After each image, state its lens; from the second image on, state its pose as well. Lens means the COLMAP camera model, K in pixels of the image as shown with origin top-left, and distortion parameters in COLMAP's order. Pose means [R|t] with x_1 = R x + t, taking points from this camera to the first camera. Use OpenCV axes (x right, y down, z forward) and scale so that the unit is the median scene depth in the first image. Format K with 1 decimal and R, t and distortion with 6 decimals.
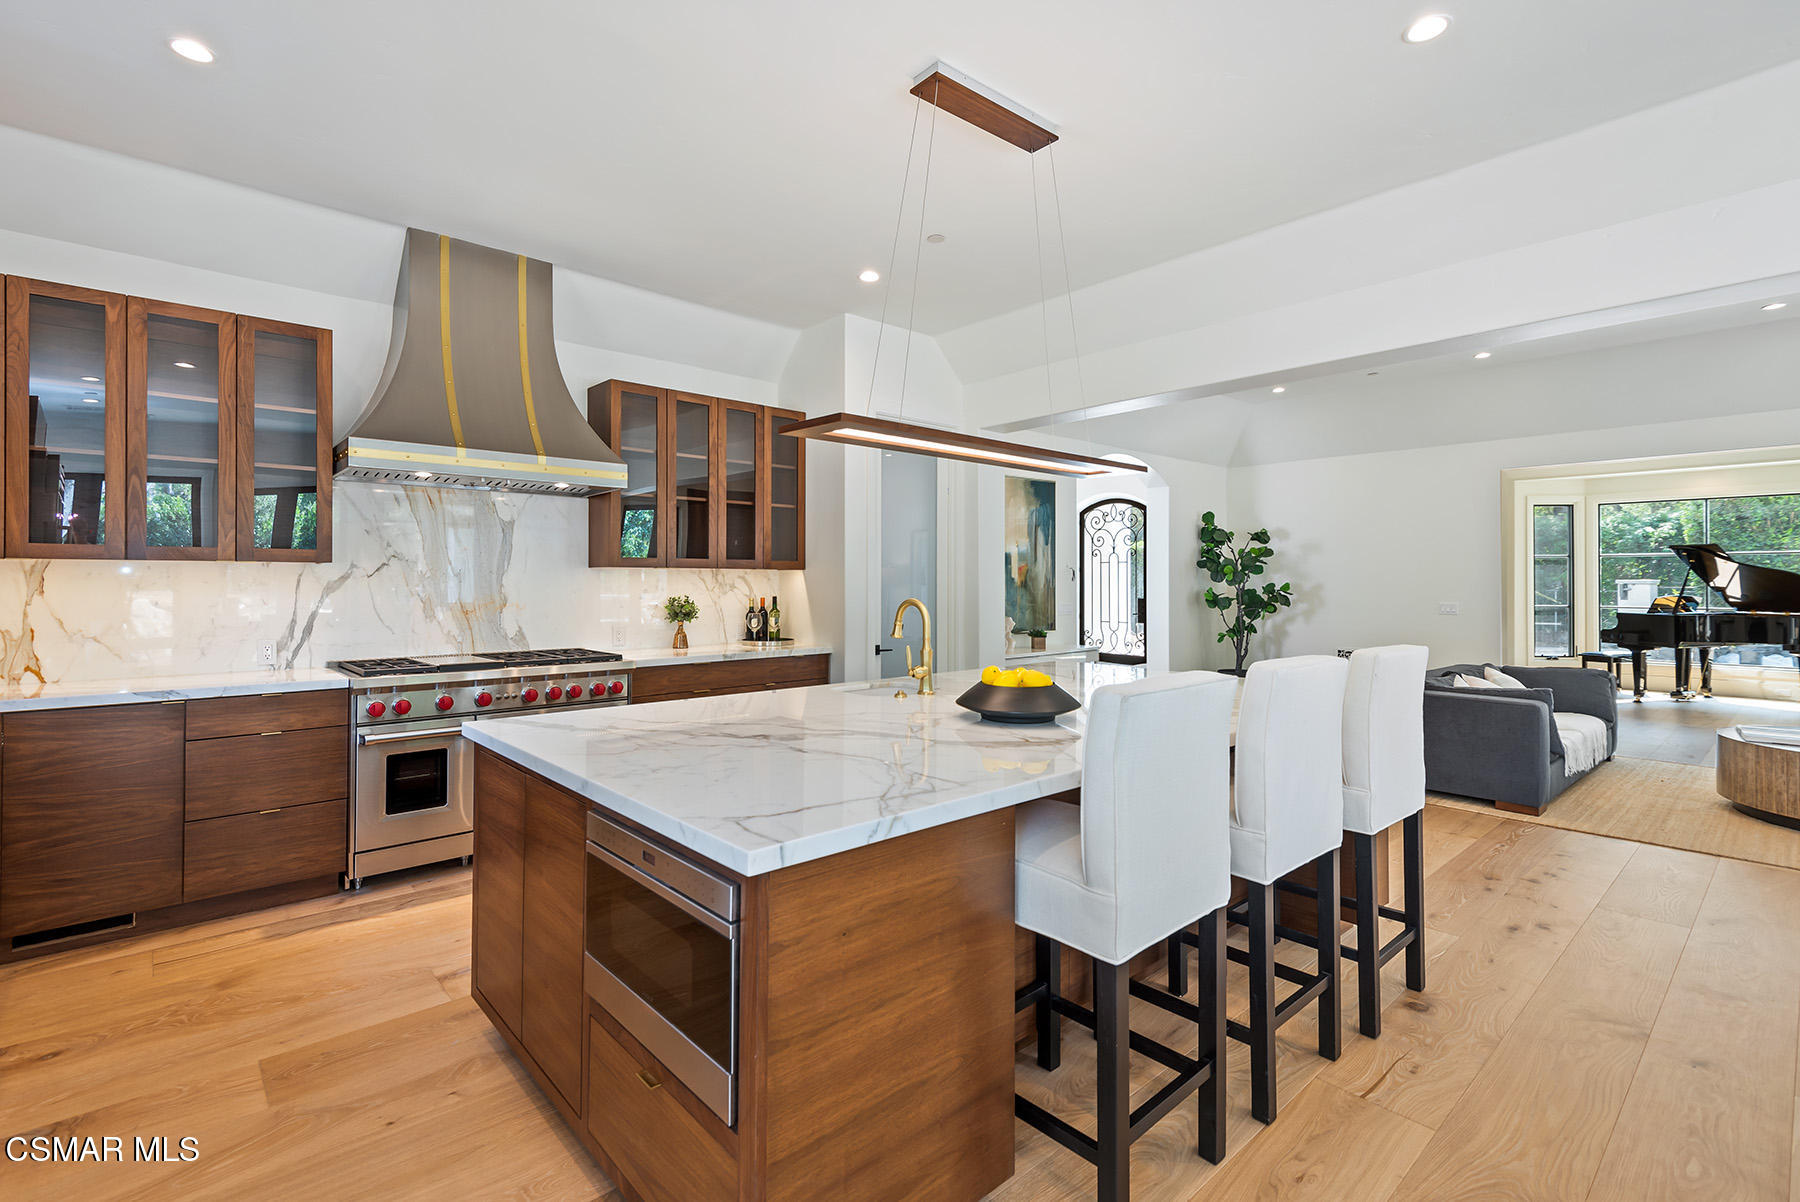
lens RADIAL K [[827.1, 0, 901.4], [0, 827.1, 581.9], [0, 0, 1]] dist [0.000543, 0.000234]
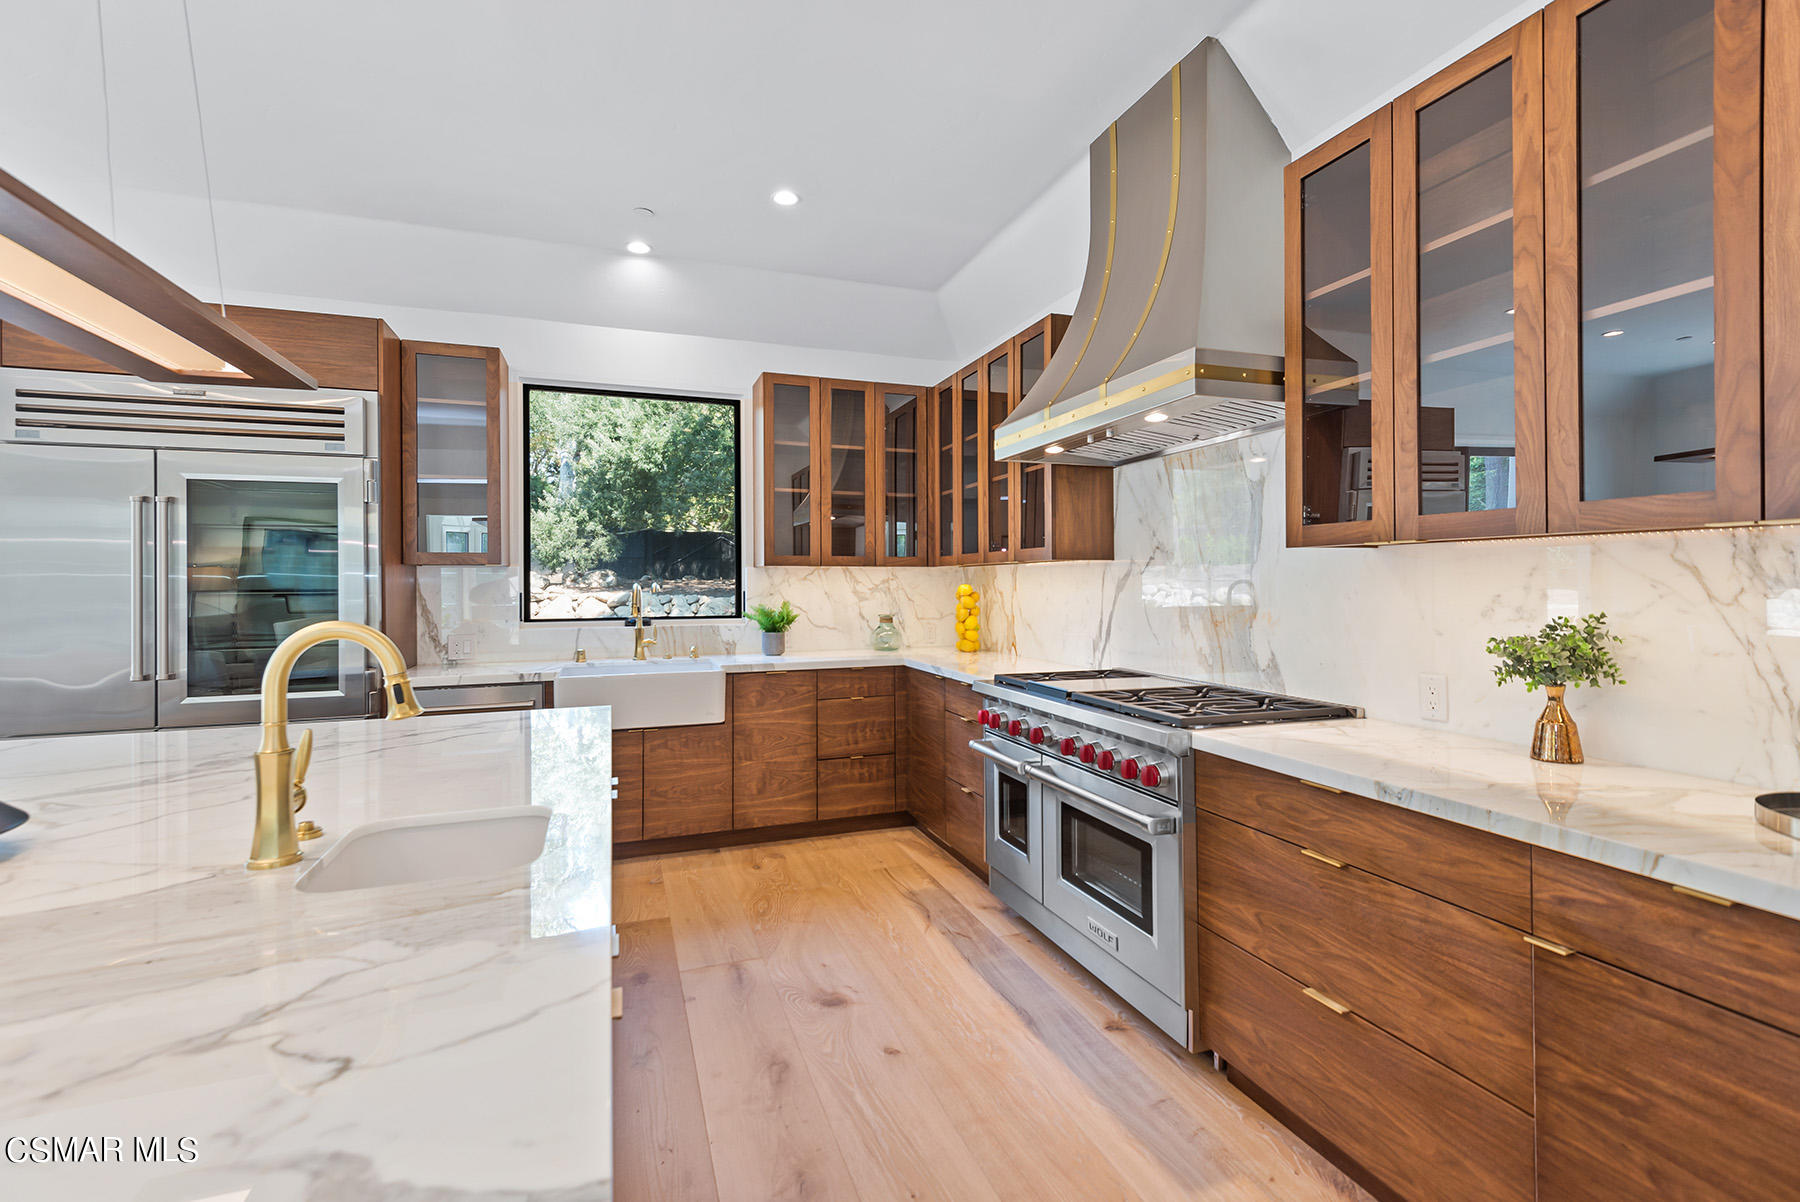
lens RADIAL K [[797.1, 0, 902.1], [0, 797.1, 578.3], [0, 0, 1]] dist [-0.000602, -0.000096]
pose [[-0.374994, -0.003584, -0.927020, 0.239561], [0.005737, 0.999964, -0.006187, 0.002691], [0.927010, -0.007639, -0.374960, 1.288637]]
